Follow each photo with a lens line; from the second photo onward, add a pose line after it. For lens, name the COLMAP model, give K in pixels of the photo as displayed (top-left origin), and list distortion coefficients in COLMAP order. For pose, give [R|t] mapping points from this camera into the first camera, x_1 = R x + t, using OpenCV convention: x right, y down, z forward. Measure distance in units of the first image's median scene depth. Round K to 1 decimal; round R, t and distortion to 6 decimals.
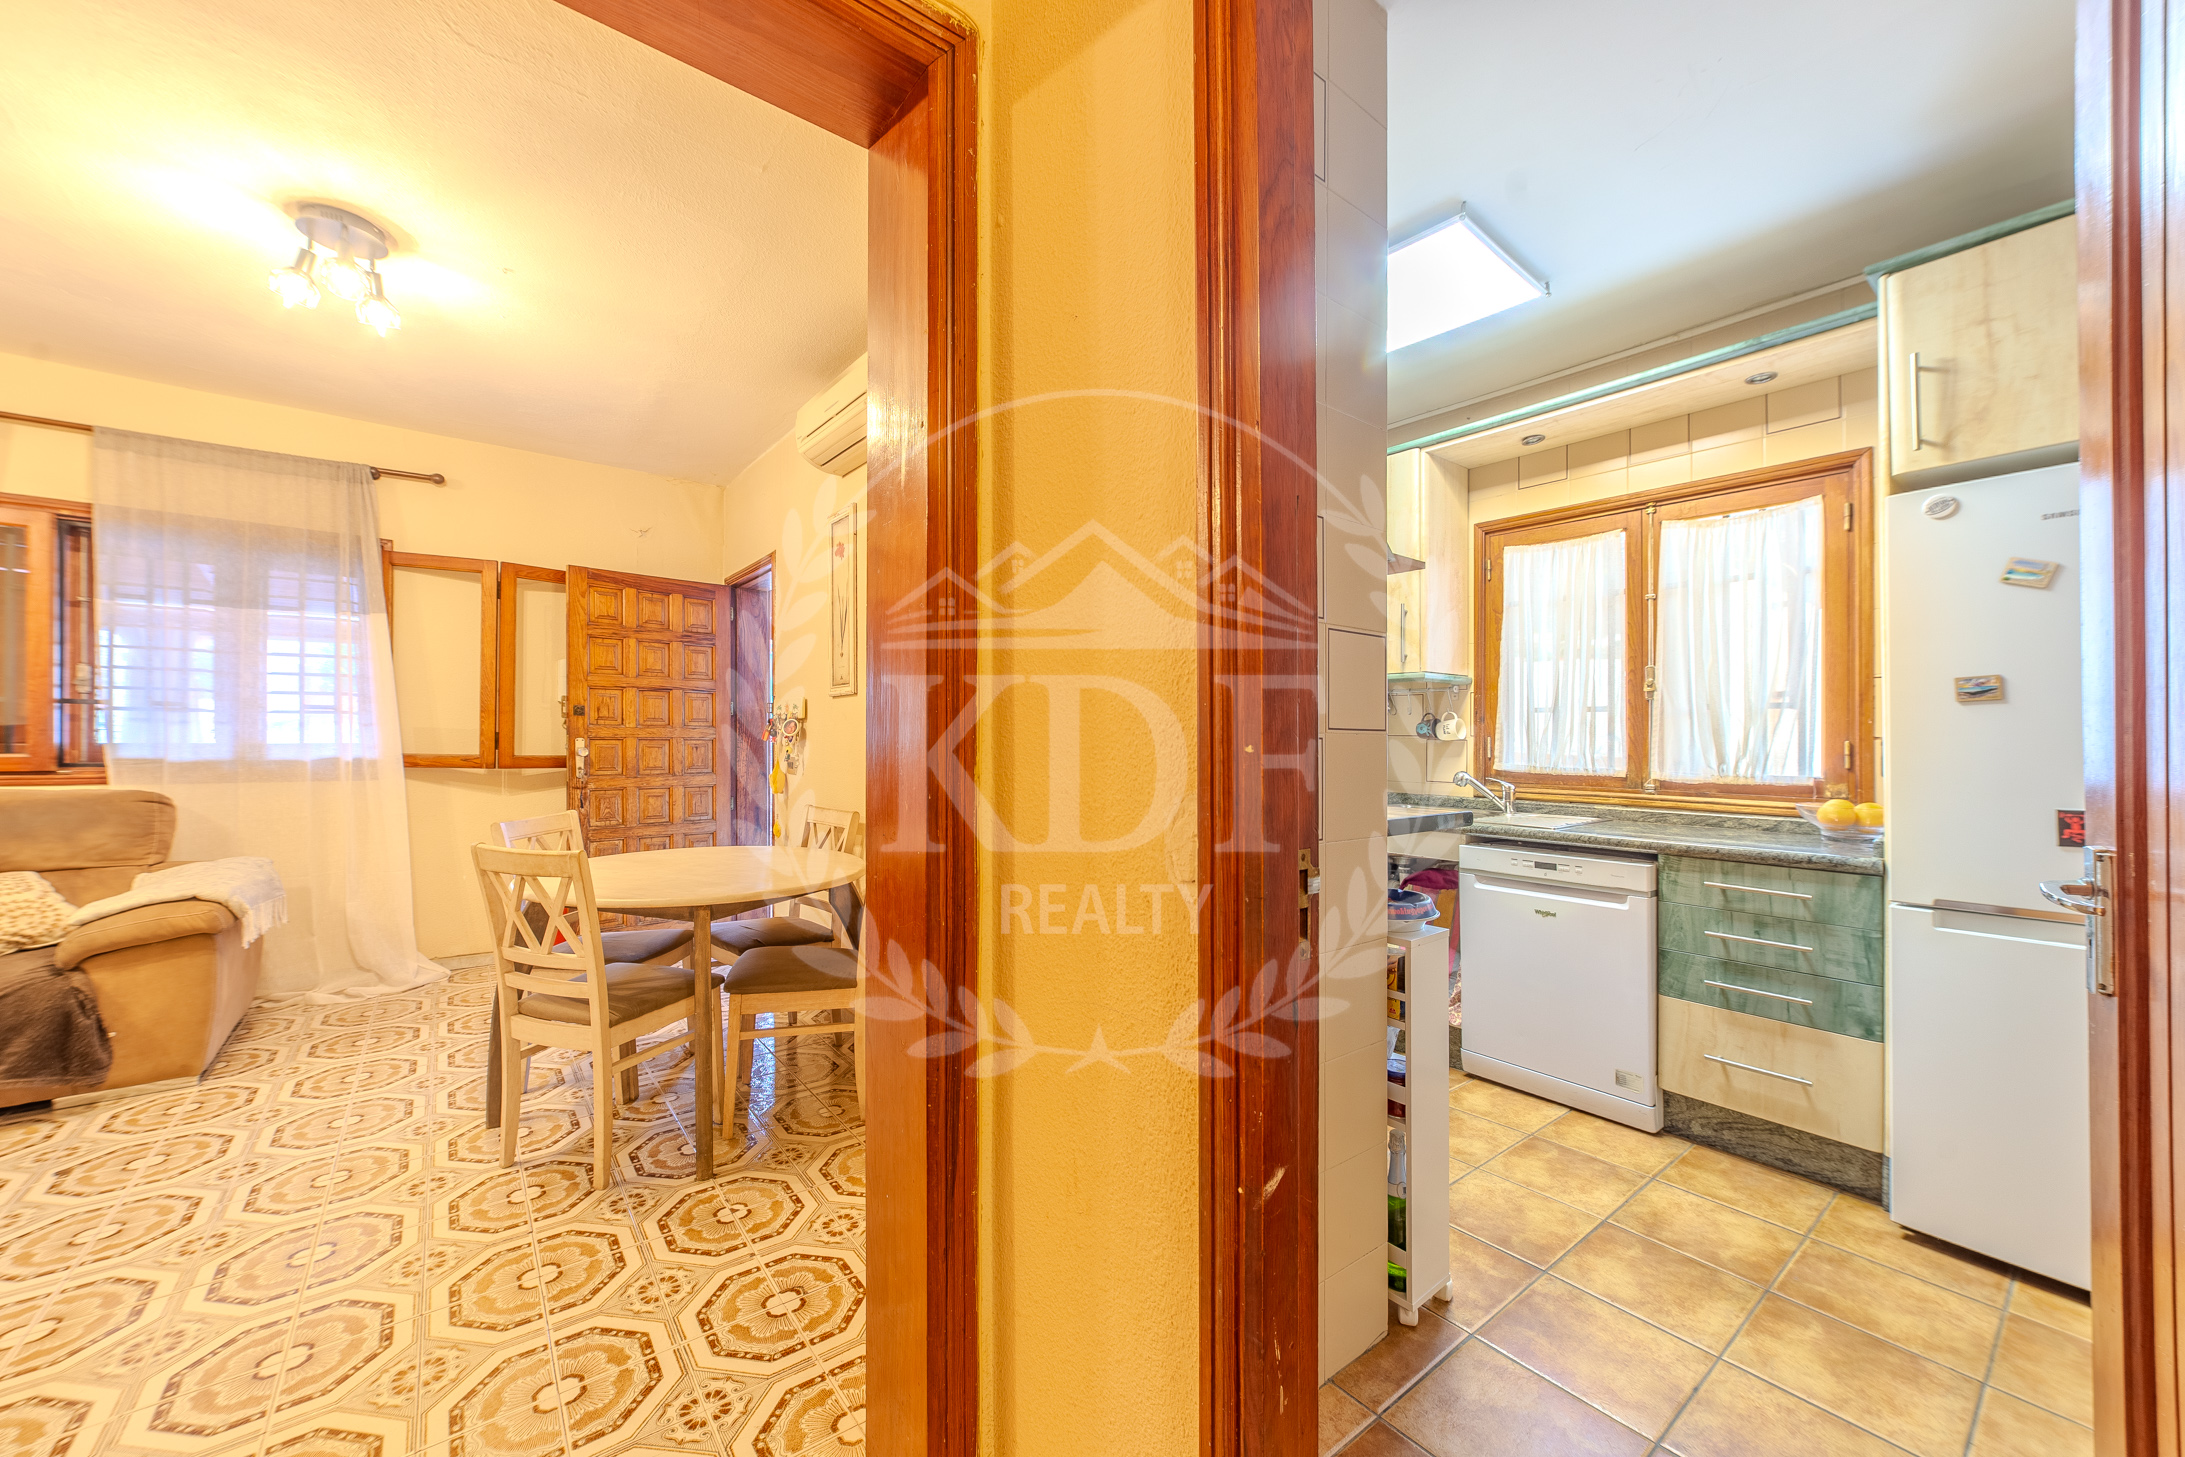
lens RADIAL K [[838.9, 0, 1095.7], [0, 838.9, 733.0], [0, 0, 1]] dist [-0.001166, 0.000212]
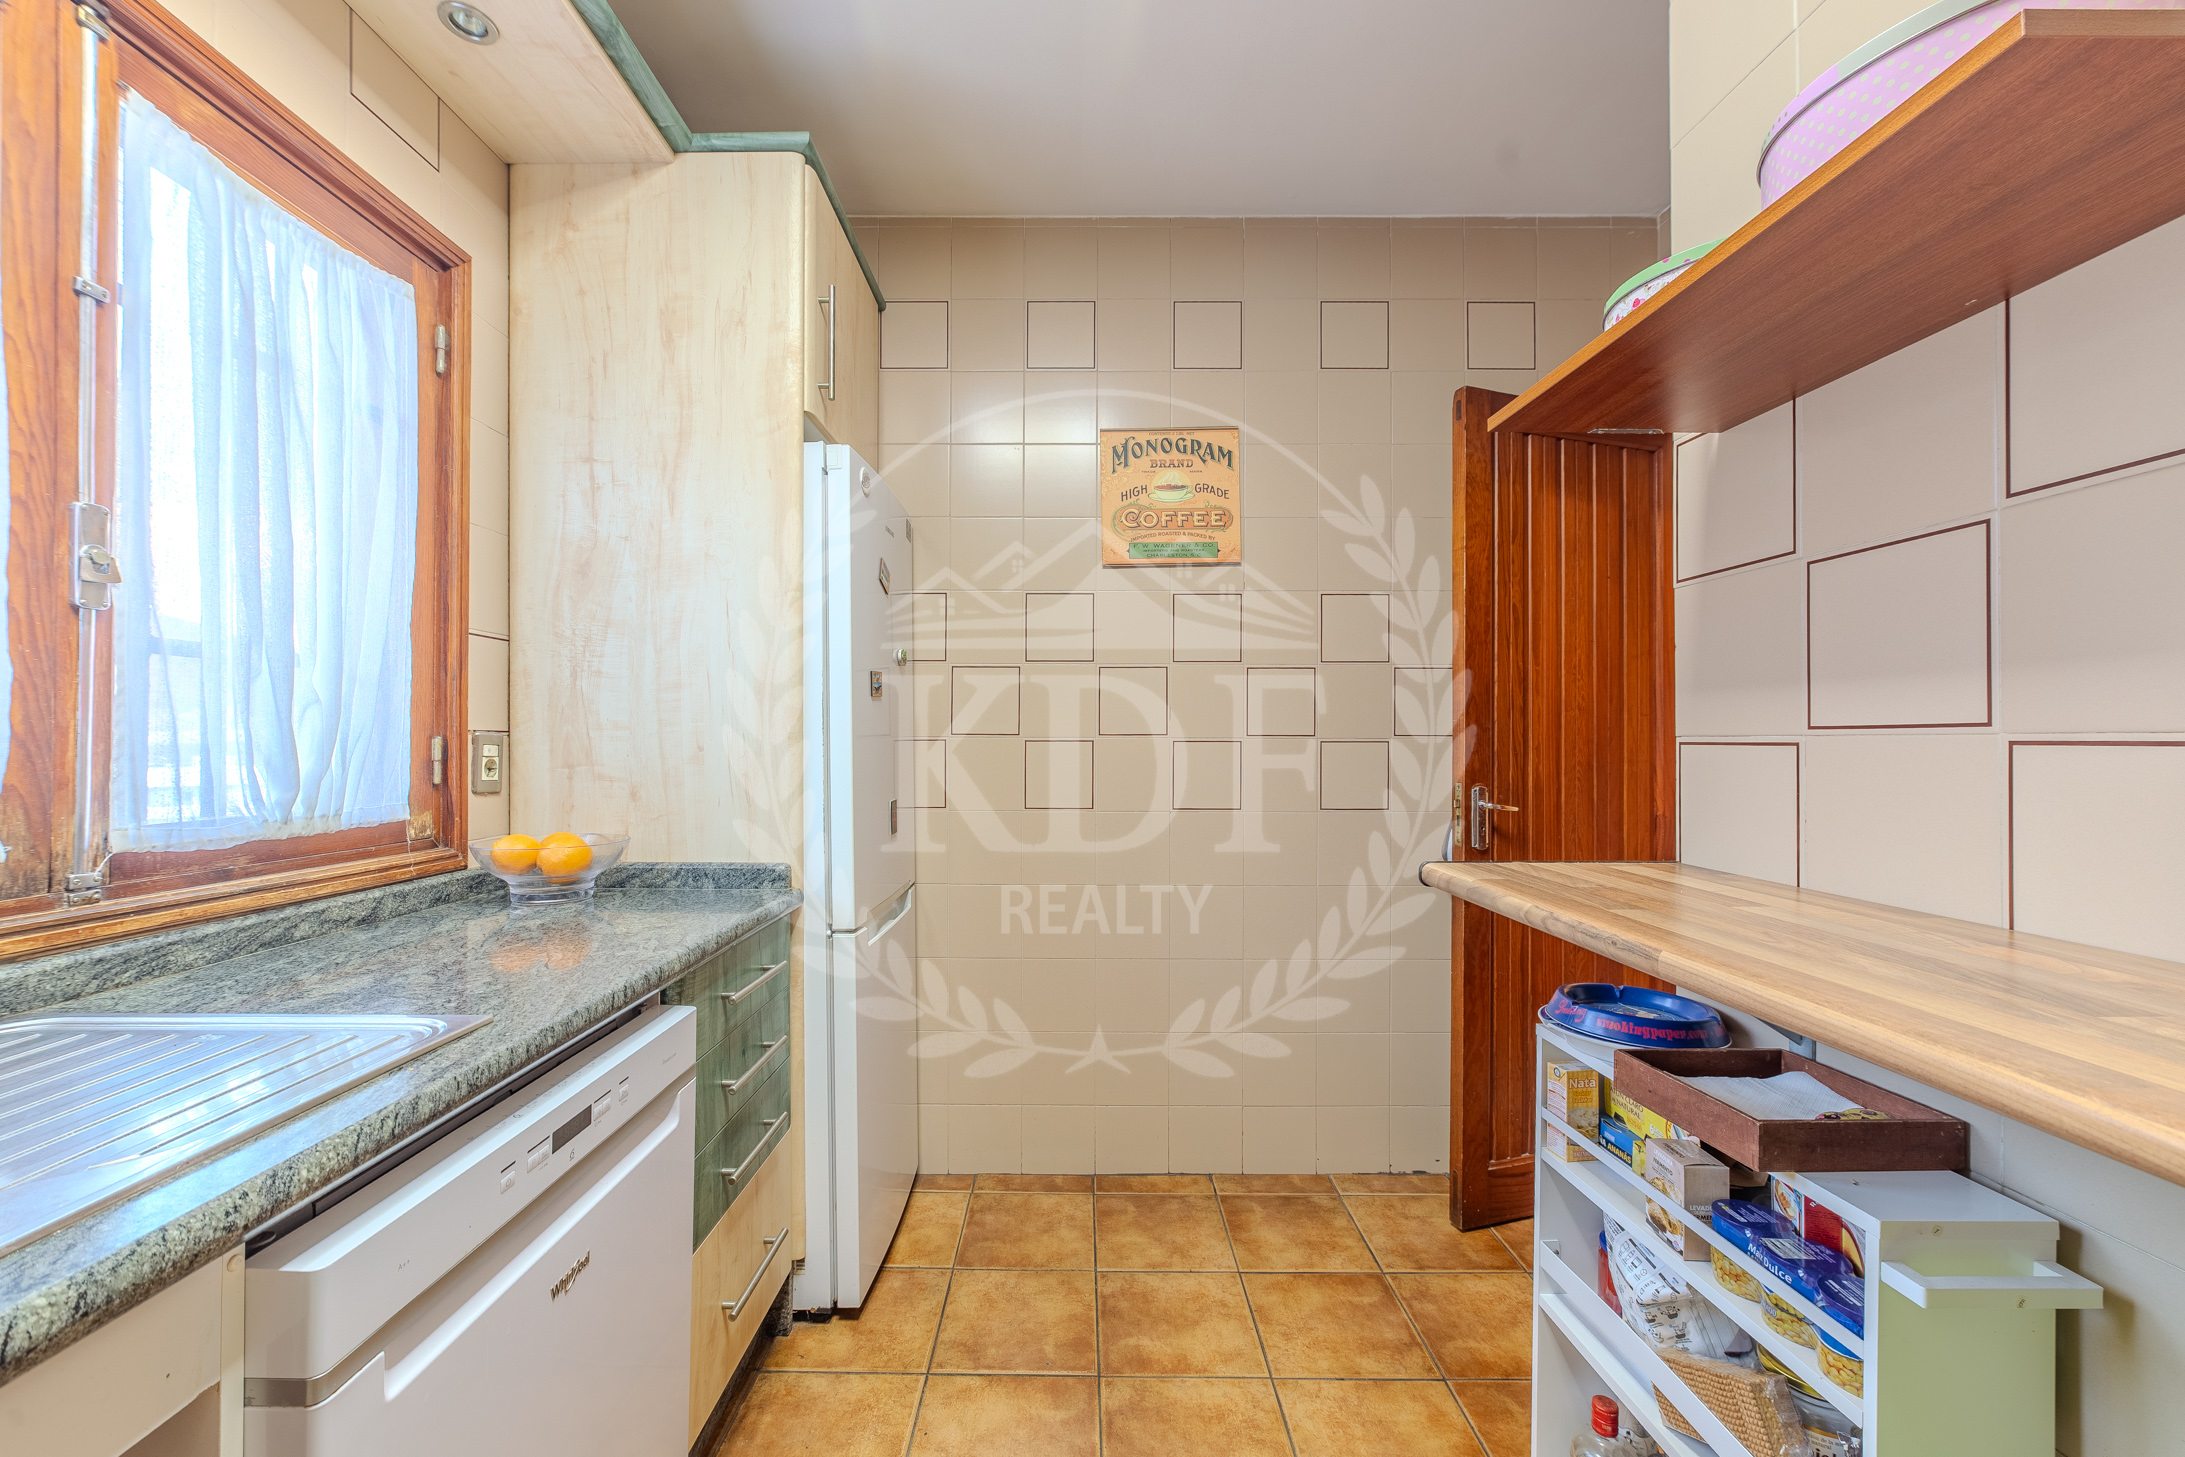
lens RADIAL K [[838.9, 0, 1088.8], [0, 838.9, 738.7], [0, 0, 1]] dist [-0.001166, 0.000212]
pose [[-0.773672, 0.003730, 0.633576, 0.250941], [-0.000137, 0.999982, -0.006053, 0.019599], [-0.633587, -0.004770, -0.773657, 1.580789]]
